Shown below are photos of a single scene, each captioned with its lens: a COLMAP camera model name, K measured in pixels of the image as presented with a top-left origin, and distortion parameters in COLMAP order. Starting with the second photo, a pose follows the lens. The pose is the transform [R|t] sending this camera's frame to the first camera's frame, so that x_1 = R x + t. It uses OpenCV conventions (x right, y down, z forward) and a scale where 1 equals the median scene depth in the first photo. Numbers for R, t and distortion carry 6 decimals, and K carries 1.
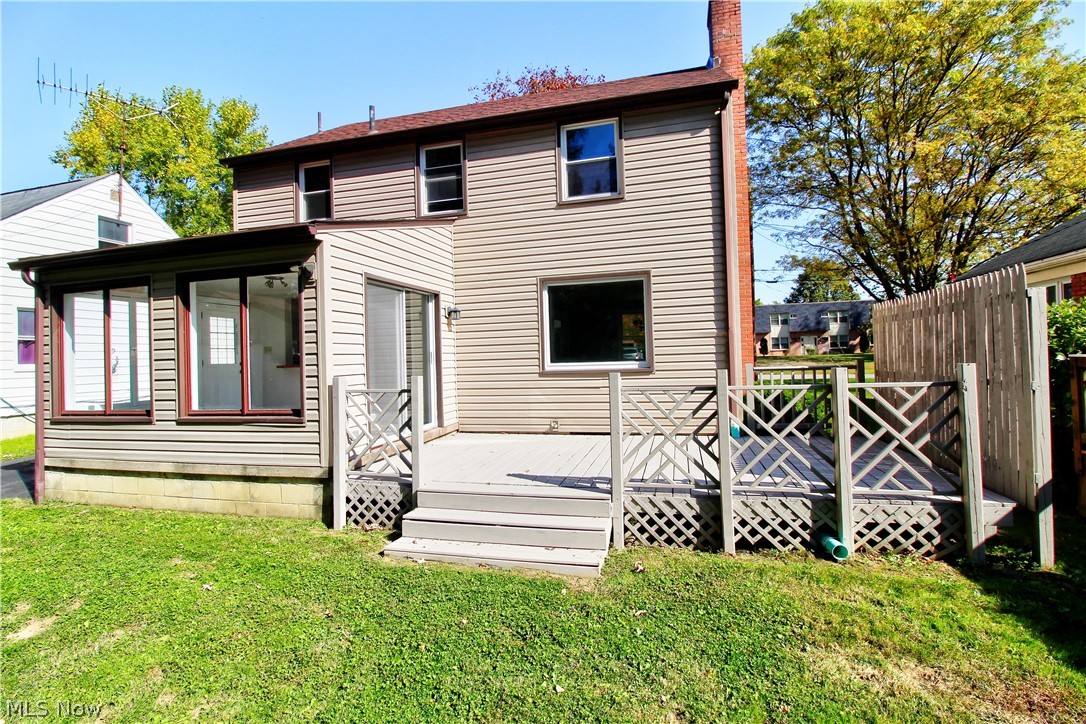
lens RADIAL K [[500.7, 0, 543.1], [0, 500.7, 354.1], [0, 0, 1]] dist [-0.003857, -0.010473]
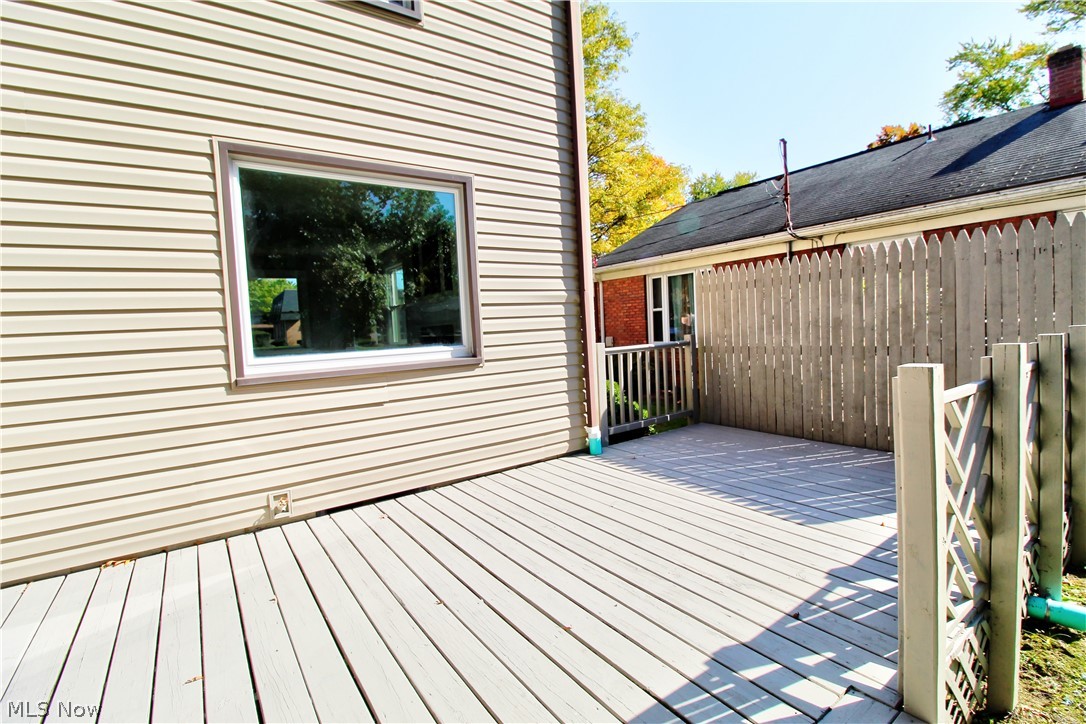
lens RADIAL K [[500.7, 0, 549.6], [0, 500.7, 352.4], [0, 0, 1]] dist [-0.003857, -0.010473]
pose [[0.631659, -0.041658, 0.774127, -0.151144], [0.020962, 0.999108, 0.036661, 0.003658], [-0.774963, -0.006930, 0.631968, 0.555608]]
